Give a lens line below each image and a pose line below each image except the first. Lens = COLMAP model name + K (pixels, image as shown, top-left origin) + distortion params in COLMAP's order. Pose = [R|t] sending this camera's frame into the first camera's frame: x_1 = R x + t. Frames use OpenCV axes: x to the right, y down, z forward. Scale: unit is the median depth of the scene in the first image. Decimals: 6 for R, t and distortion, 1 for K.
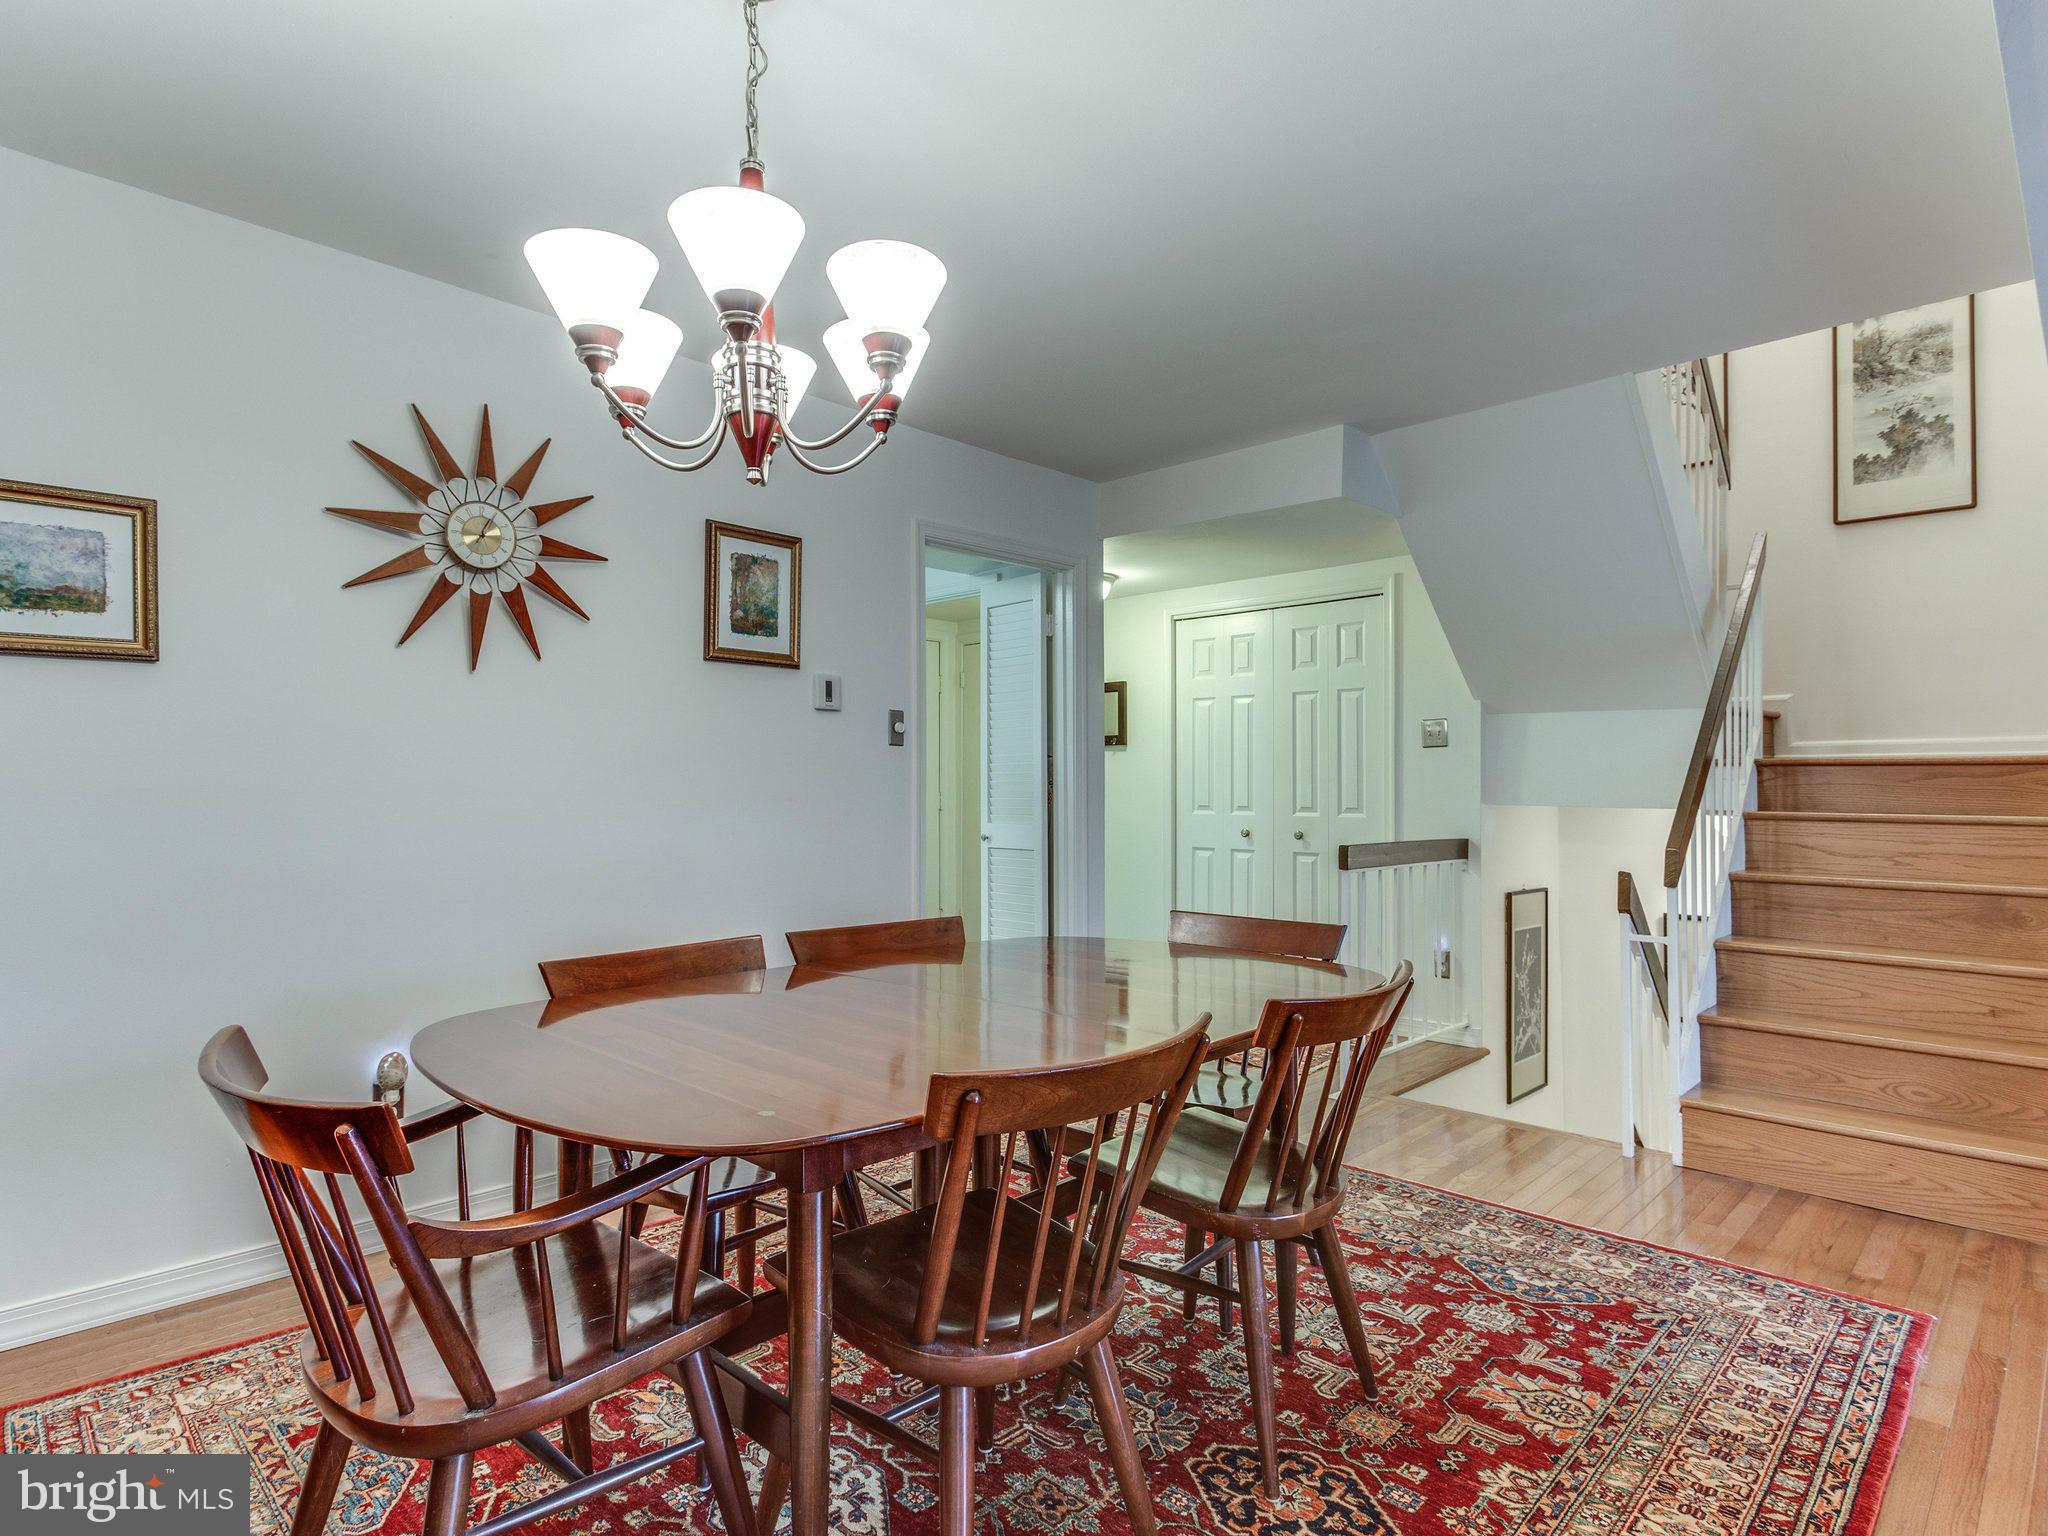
lens RADIAL K [[1130.3, 0, 1031.0], [0, 1130.3, 758.9], [0, 0, 1]] dist [0.002906, 0.003872]
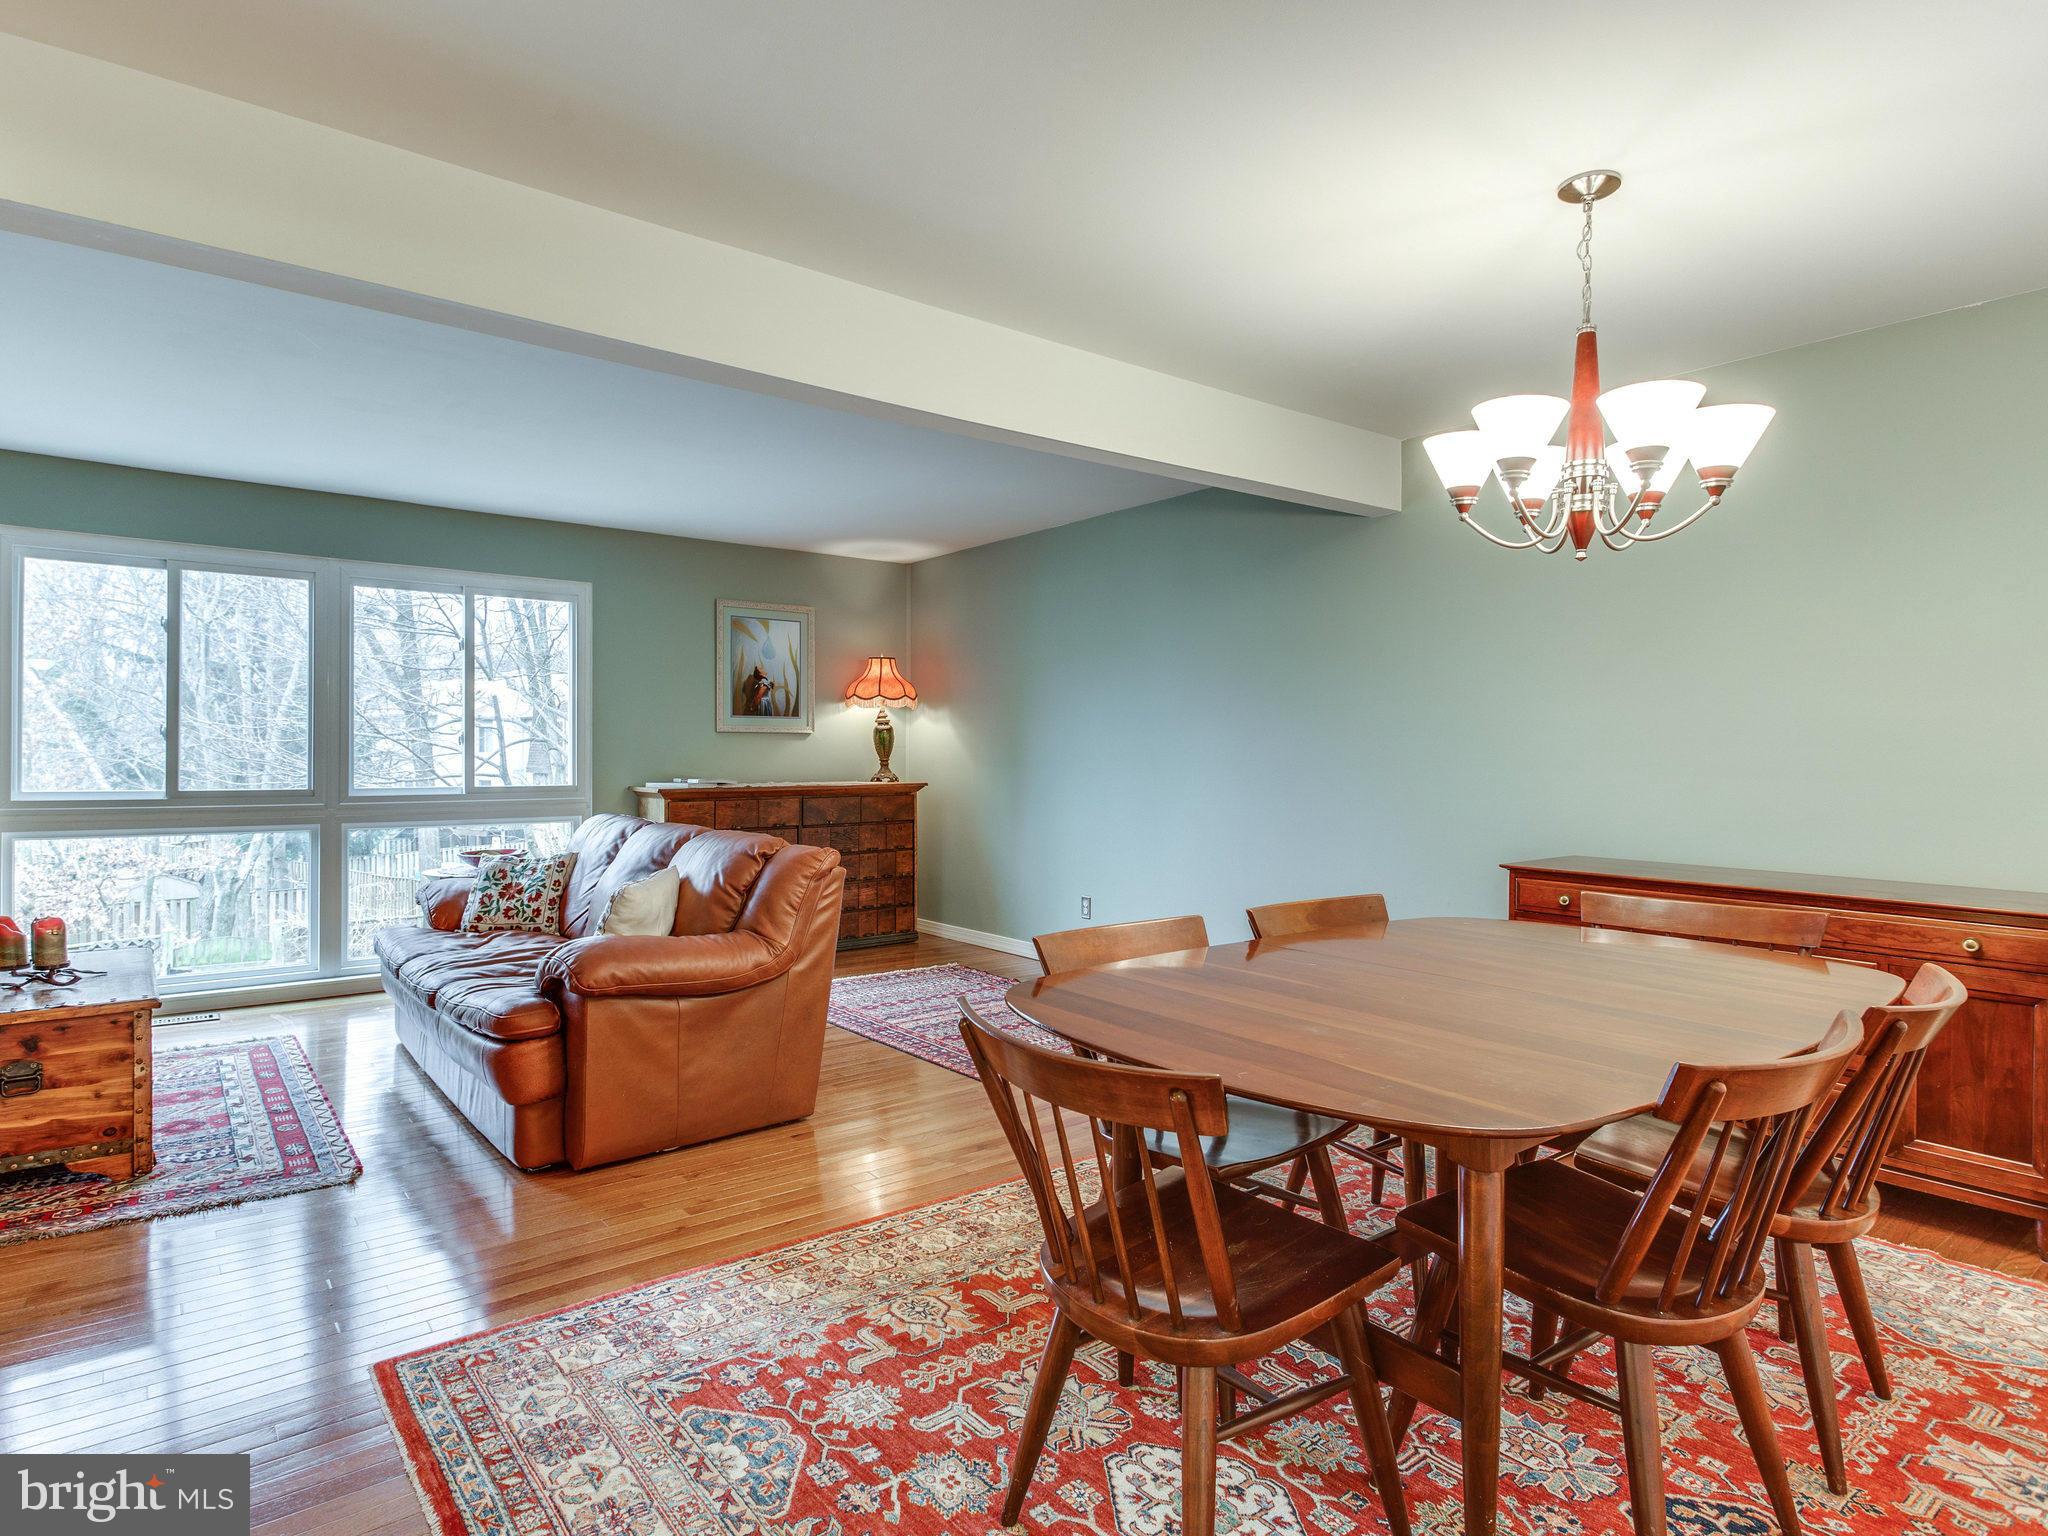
lens RADIAL K [[1130.3, 0, 1012.6], [0, 1130.3, 759.1], [0, 0, 1]] dist [0.002906, 0.003872]
pose [[-0.989476, -0.006584, 0.144546, 0.160858], [-0.008968, 0.999834, -0.015846, 0.026532], [-0.144418, -0.016975, -0.989371, 1.652582]]
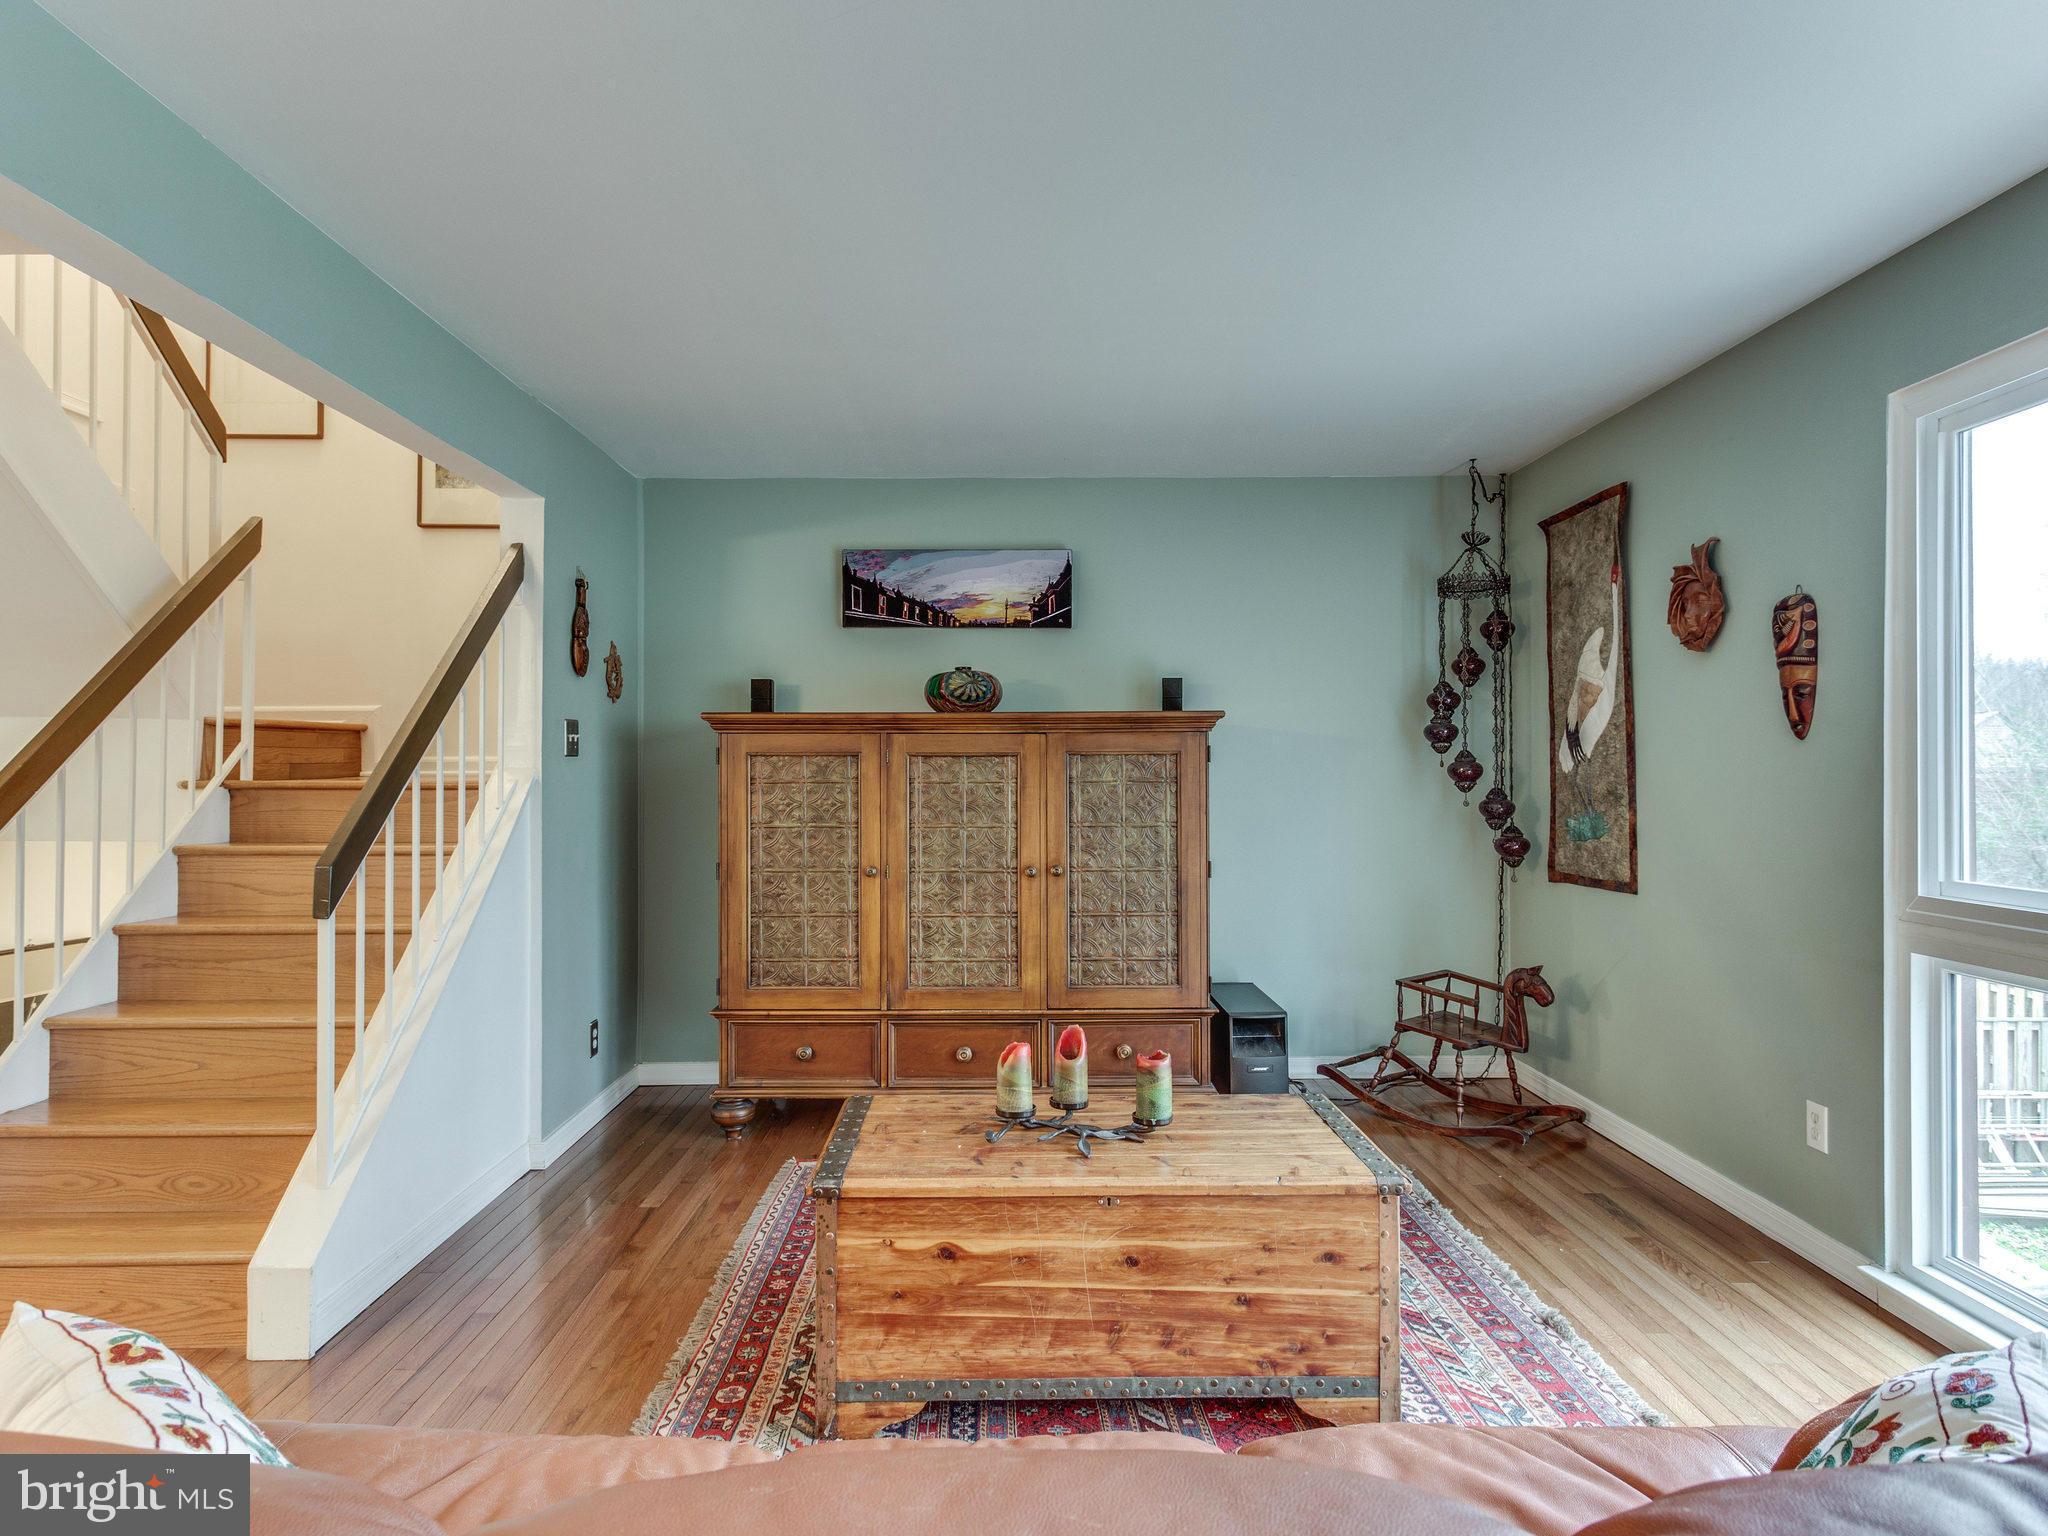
lens RADIAL K [[1130.3, 0, 1033.4], [0, 1130.3, 761.3], [0, 0, 1]] dist [0.002906, 0.003872]
pose [[0.724617, 0.003403, 0.689144, 0.723552], [-0.007194, 0.999971, 0.002626, -0.031902], [-0.689114, -0.006860, 0.724620, -0.051738]]
